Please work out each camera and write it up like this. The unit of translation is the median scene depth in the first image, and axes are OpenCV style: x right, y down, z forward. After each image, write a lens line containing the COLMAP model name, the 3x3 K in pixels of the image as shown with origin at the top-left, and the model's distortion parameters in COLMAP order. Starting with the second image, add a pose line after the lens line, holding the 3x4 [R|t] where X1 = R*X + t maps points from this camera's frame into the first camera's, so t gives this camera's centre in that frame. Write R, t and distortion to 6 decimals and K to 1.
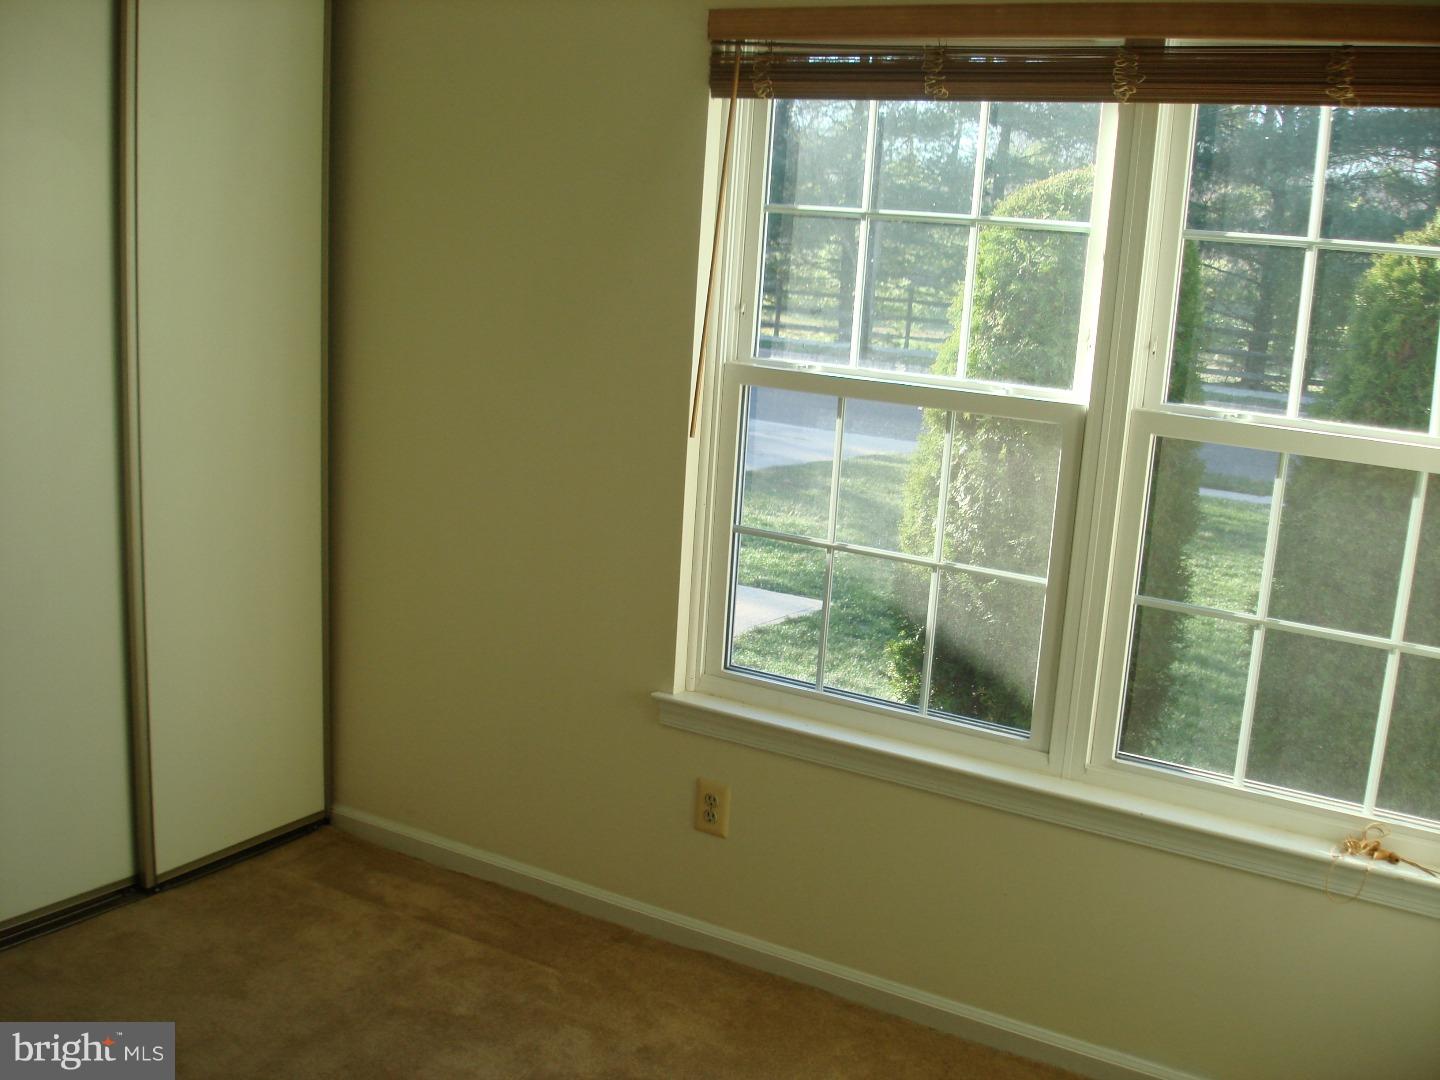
lens RADIAL K [[1609.3, 0, 720.0], [0, 1609.3, 540.0], [0, 0, 1]] dist [-0.065425, -0.139686]
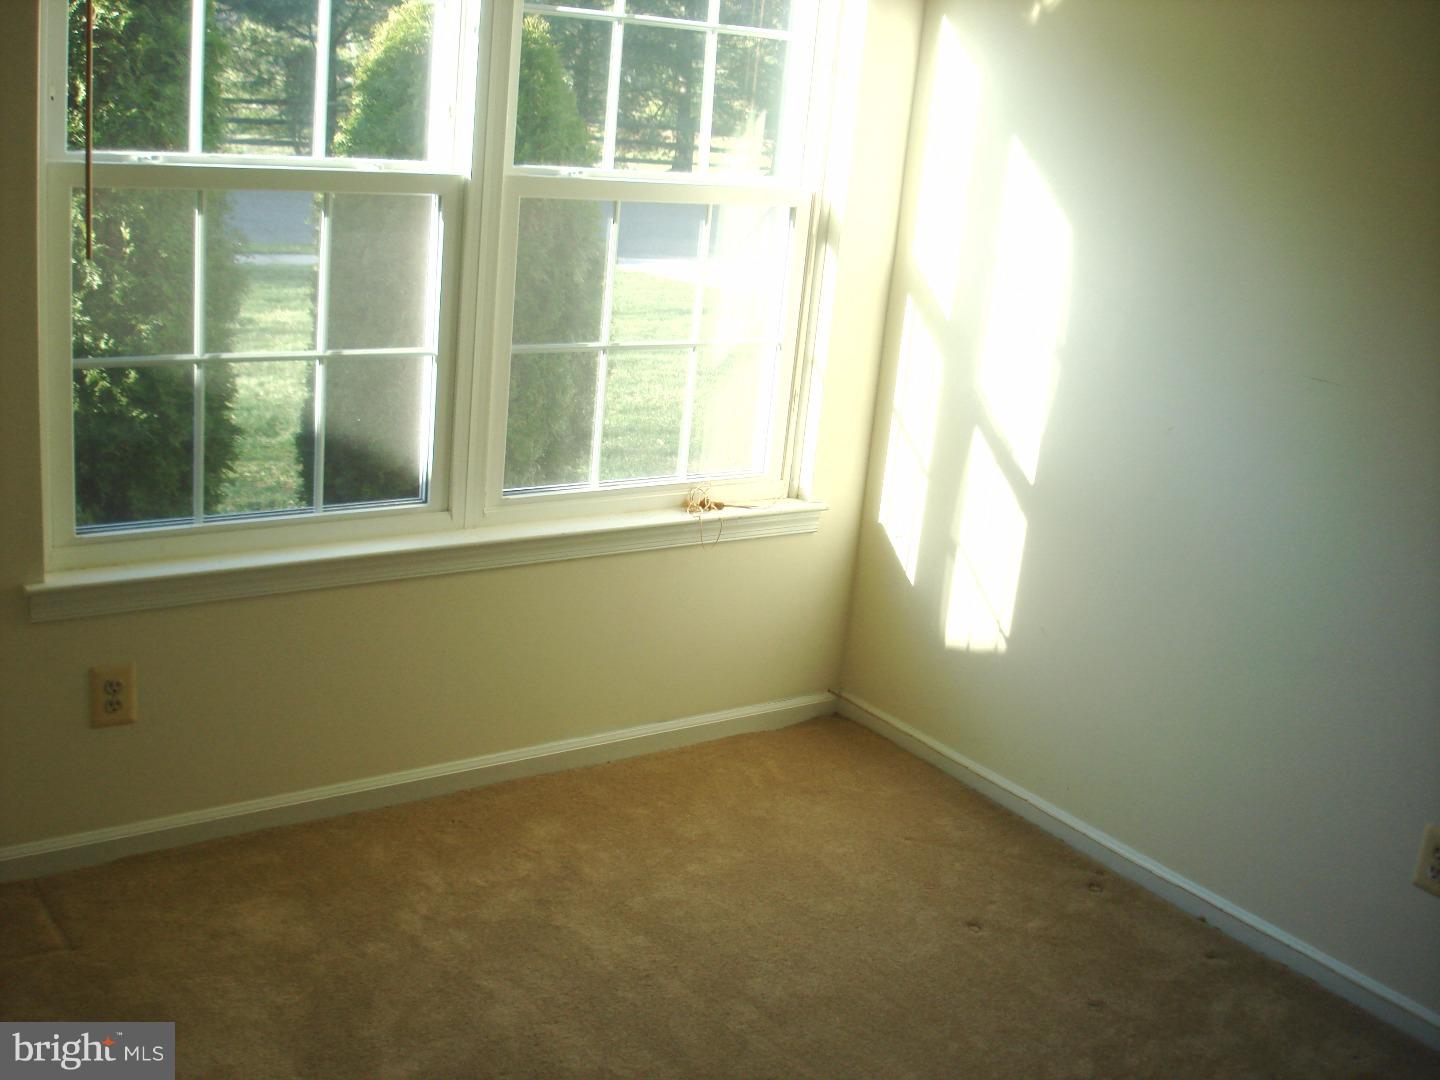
lens RADIAL K [[1609.3, 0, 720.0], [0, 1609.3, 540.0], [0, 0, 1]] dist [-0.065425, -0.139686]
pose [[0.370532, -0.293548, 0.881212, -0.640915], [0.100299, 0.955842, 0.276235, -0.118013], [-0.923388, -0.013970, 0.383613, 0.410691]]
